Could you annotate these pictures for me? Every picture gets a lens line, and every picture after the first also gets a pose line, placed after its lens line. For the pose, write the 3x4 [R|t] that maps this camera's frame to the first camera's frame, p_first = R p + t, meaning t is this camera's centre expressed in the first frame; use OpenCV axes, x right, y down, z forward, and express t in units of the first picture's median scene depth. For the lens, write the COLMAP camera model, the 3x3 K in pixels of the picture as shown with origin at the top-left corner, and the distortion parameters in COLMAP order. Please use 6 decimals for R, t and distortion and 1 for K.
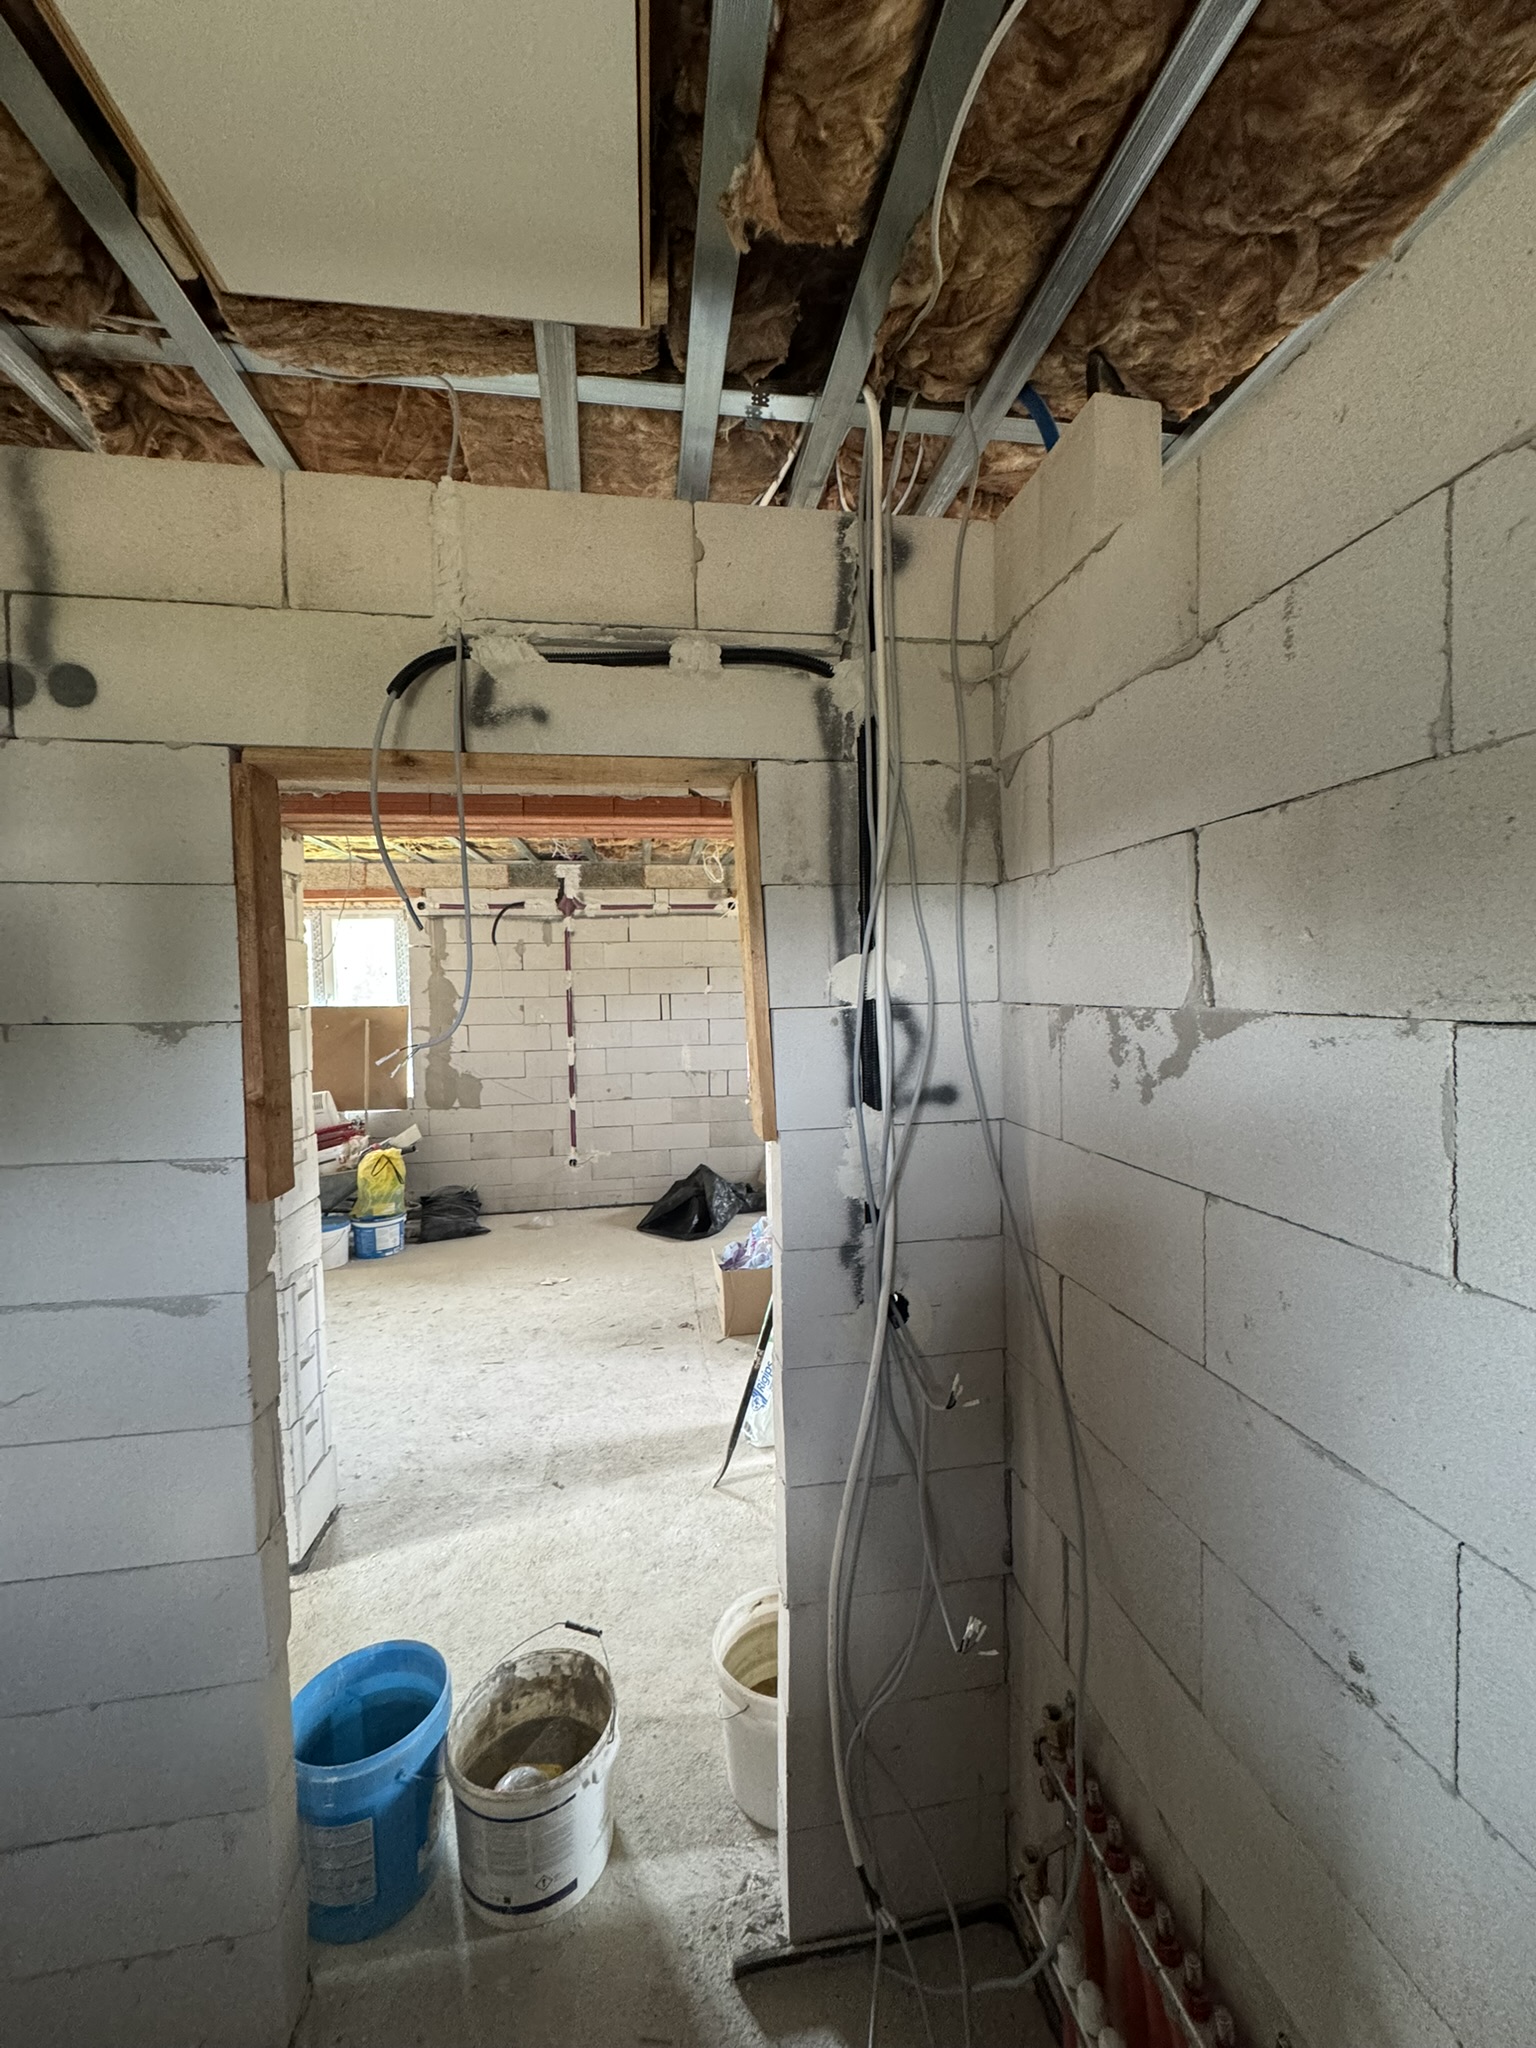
lens RADIAL K [[819.2, 0, 768.6], [0, 819.2, 1018.8], [0, 0, 1]] dist [-0.001679, 0.000242]
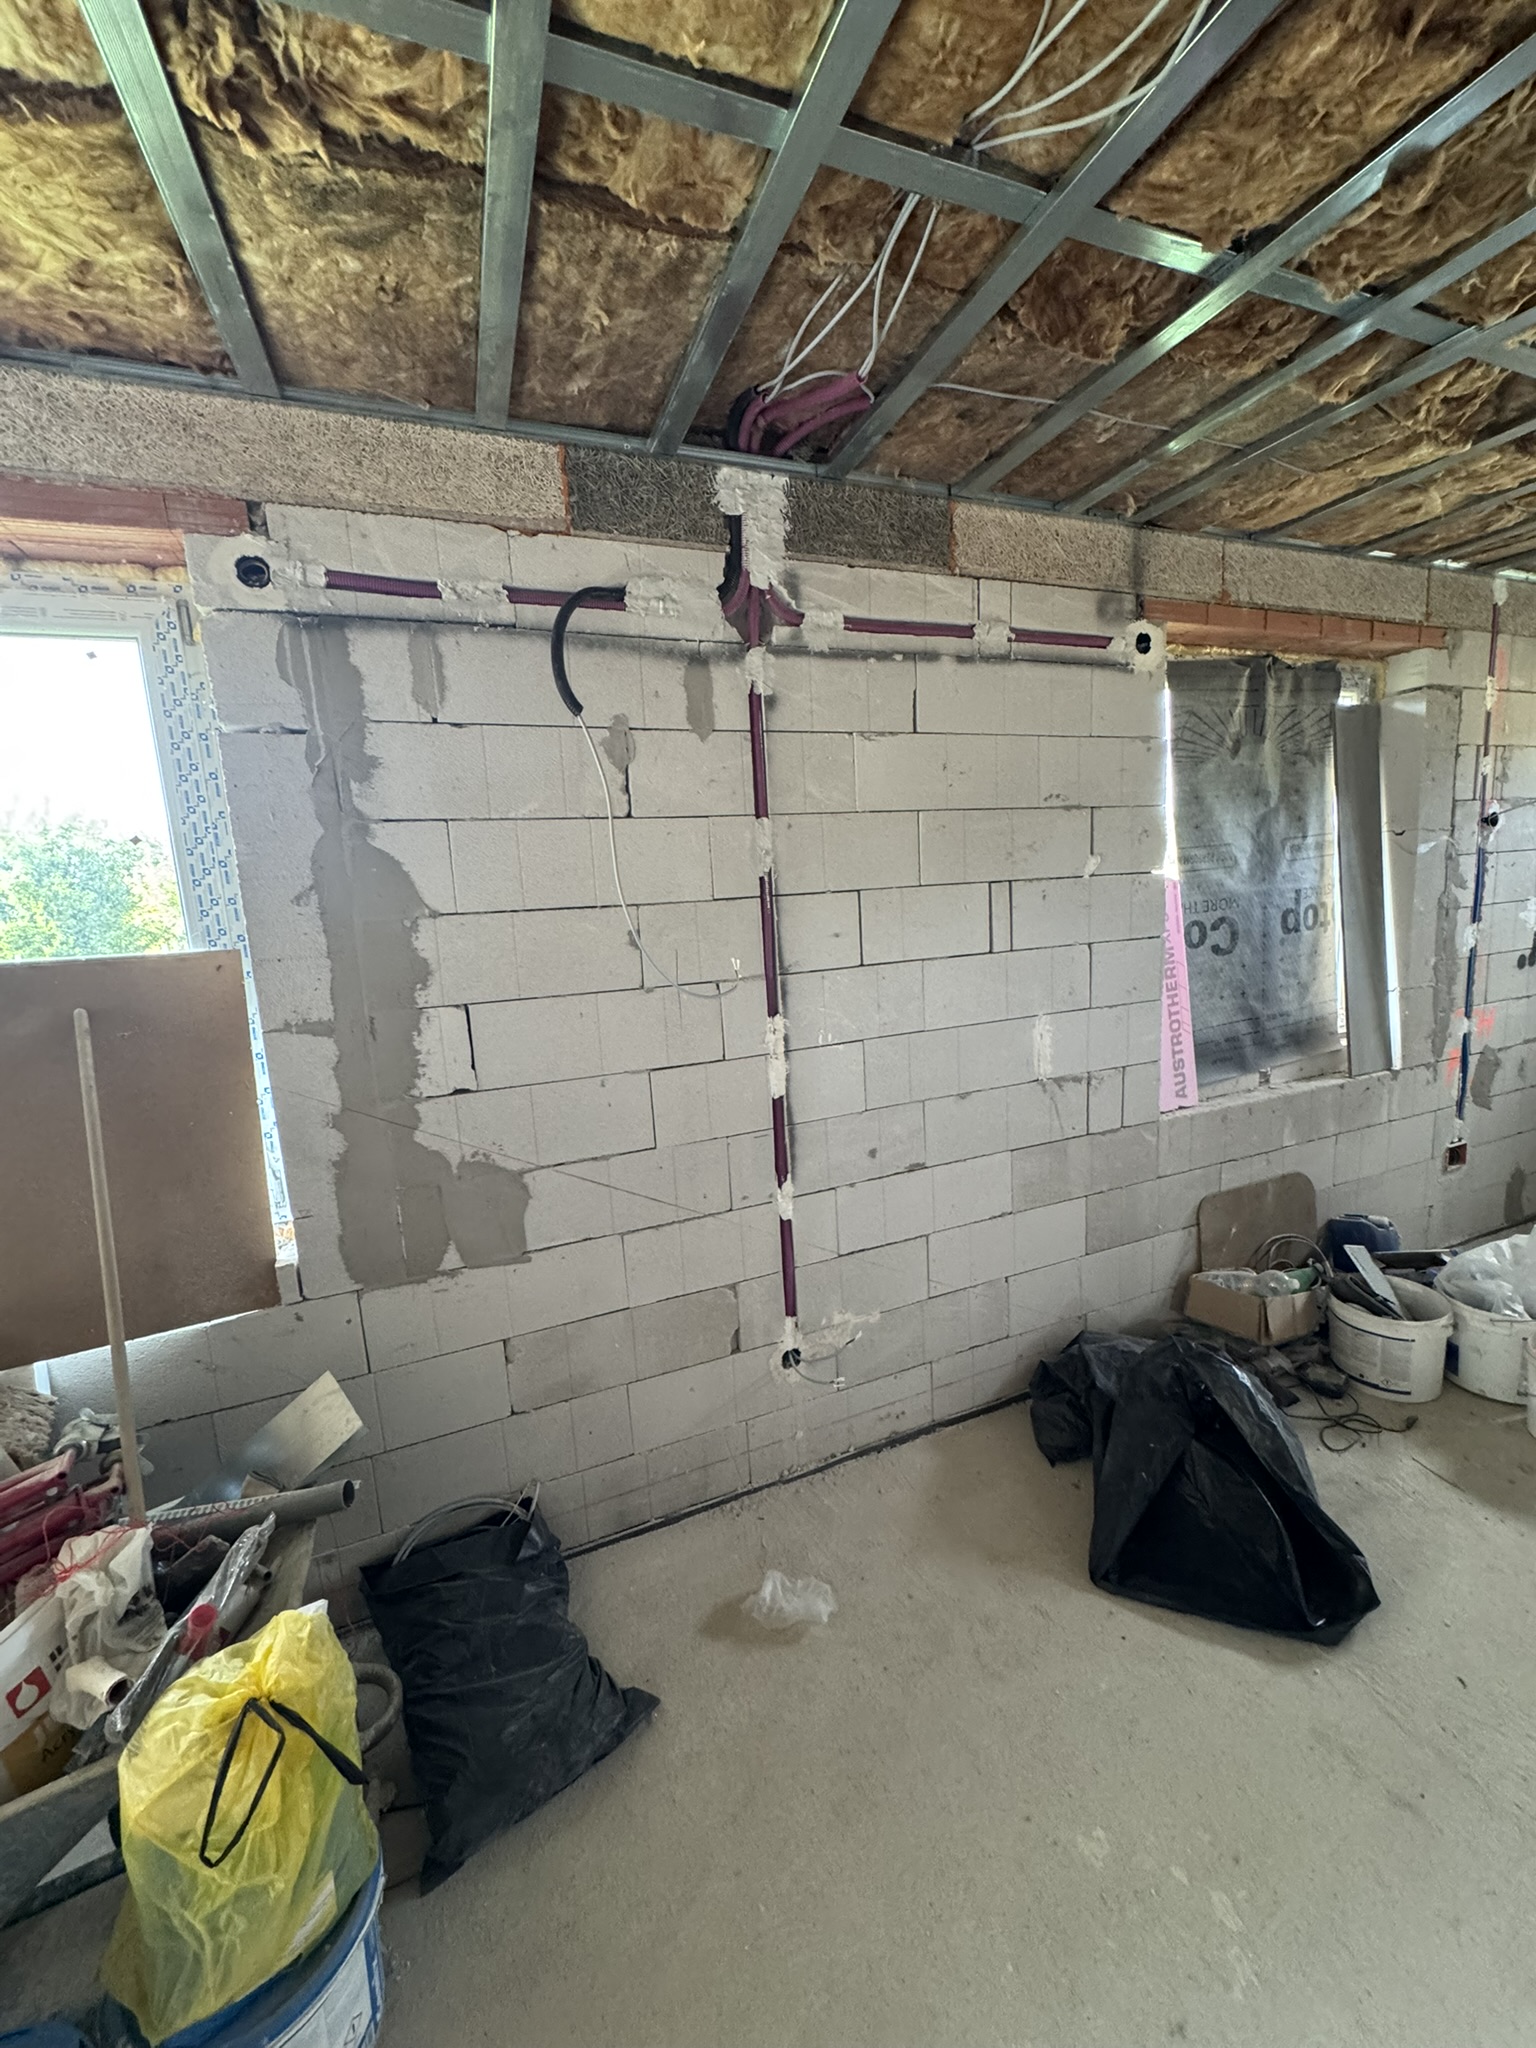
lens RADIAL K [[819.2, 0, 768.6], [0, 819.2, 1018.8], [0, 0, 1]] dist [-0.001679, 0.000242]
pose [[0.973652, -0.068917, 0.217378, -0.320781], [0.043787, 0.992003, 0.118379, -0.017705], [-0.223798, -0.105742, 0.968882, 0.672685]]
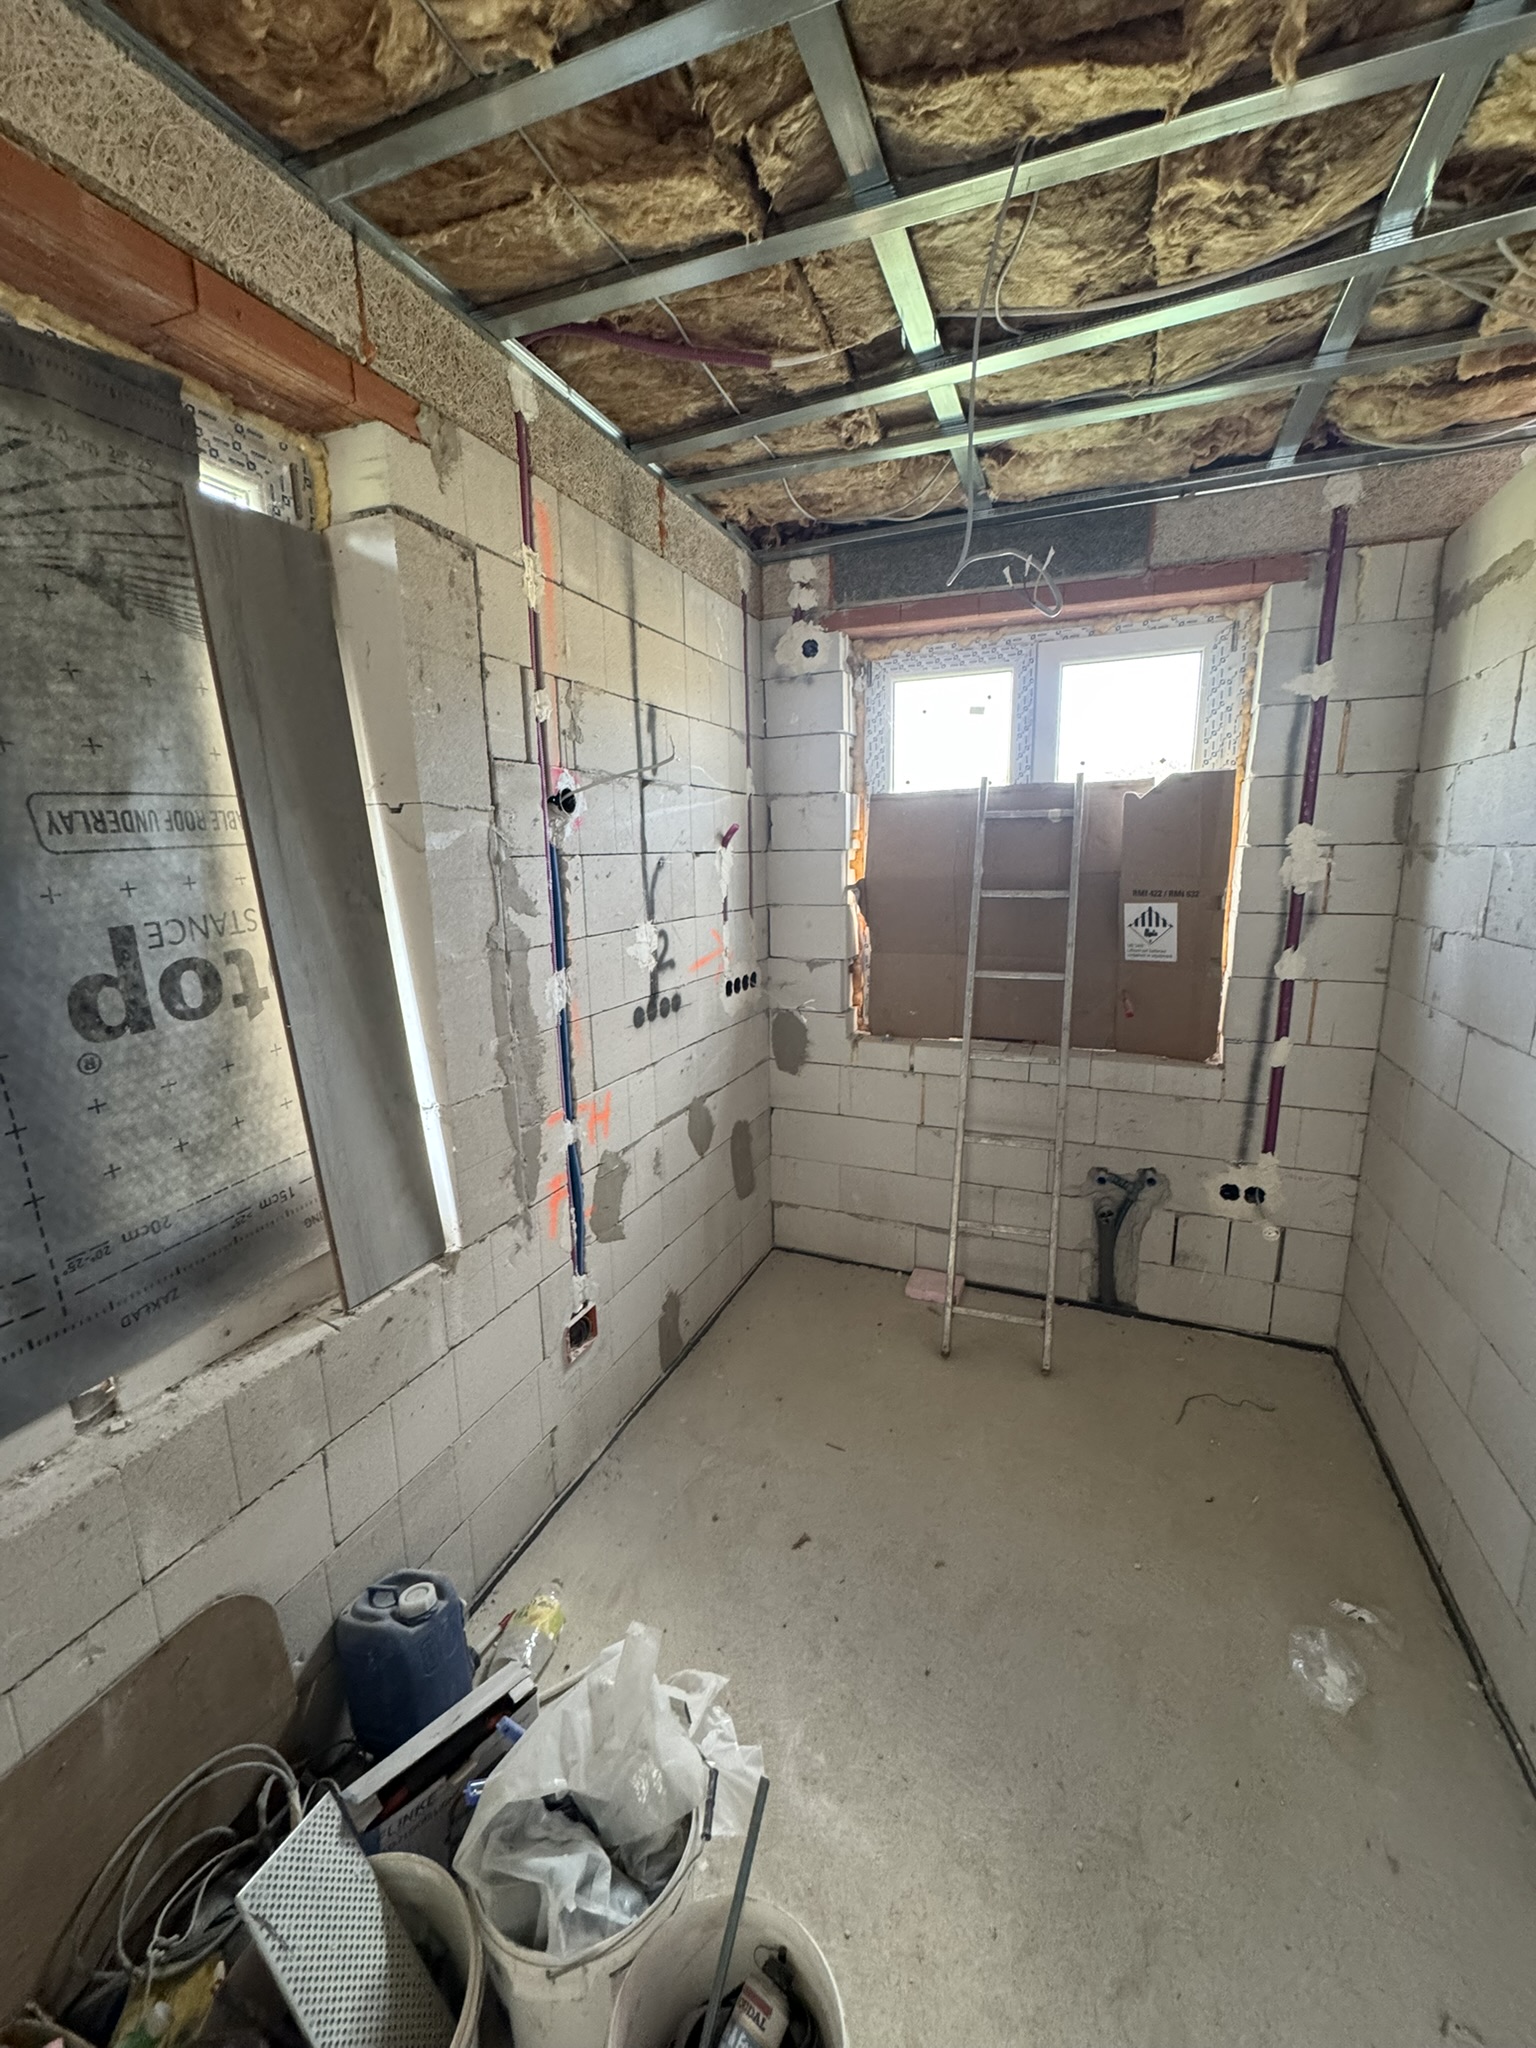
lens RADIAL K [[819.2, 0, 768.6], [0, 819.2, 1018.8], [0, 0, 1]] dist [-0.001679, 0.000242]
pose [[0.521788, -0.156307, 0.838633, 0.002621], [0.031935, 0.985961, 0.163896, -0.027555], [-0.852477, -0.058737, 0.519454, 0.845737]]
